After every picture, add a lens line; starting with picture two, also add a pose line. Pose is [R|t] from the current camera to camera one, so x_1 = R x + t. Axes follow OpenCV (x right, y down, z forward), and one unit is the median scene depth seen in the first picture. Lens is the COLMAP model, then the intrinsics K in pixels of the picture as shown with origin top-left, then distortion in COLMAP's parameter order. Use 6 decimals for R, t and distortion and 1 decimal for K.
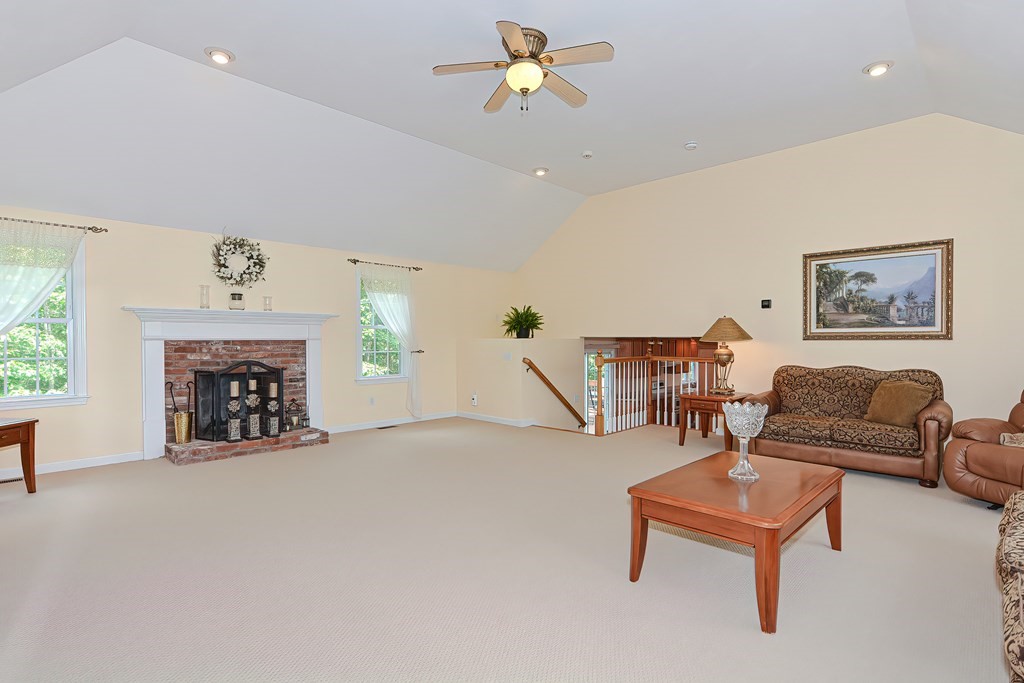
lens RADIAL K [[500.6, 0, 511.6], [0, 500.6, 342.5], [0, 0, 1]] dist [-0.003903, 0.005607]
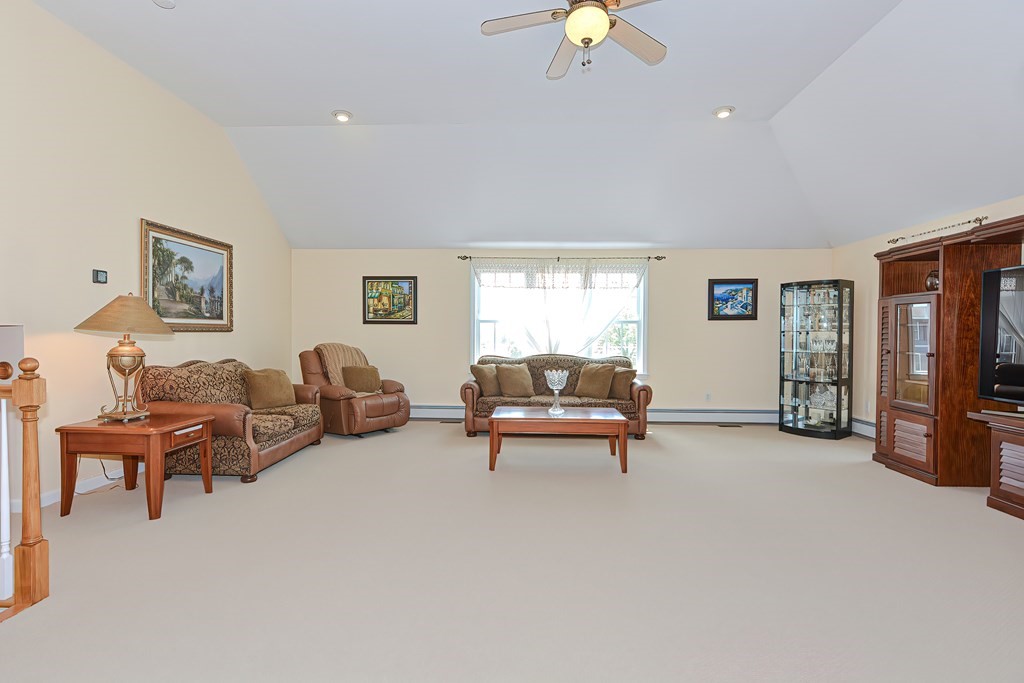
lens RADIAL K [[500.6, 0, 503.4], [0, 500.6, 341.9], [0, 0, 1]] dist [-0.003903, 0.005607]
pose [[-0.651956, -0.020804, 0.757971, -0.372623], [-0.005482, 0.999727, 0.022724, -0.010796], [-0.758237, 0.010660, -0.651892, 1.153385]]
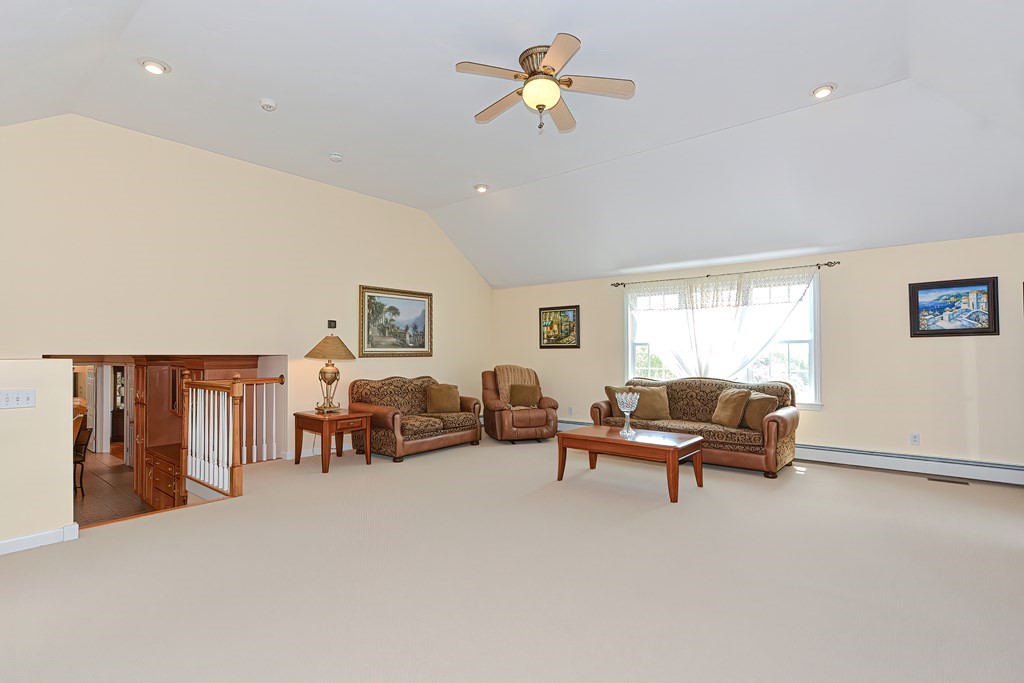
lens RADIAL K [[500.6, 0, 504.9], [0, 500.6, 343.6], [0, 0, 1]] dist [-0.003903, 0.005607]
pose [[-0.065125, 0.017043, 0.997732, -0.656898], [0.007087, 0.999837, -0.016617, -0.016659], [-0.997852, 0.005989, -0.065235, 0.786137]]
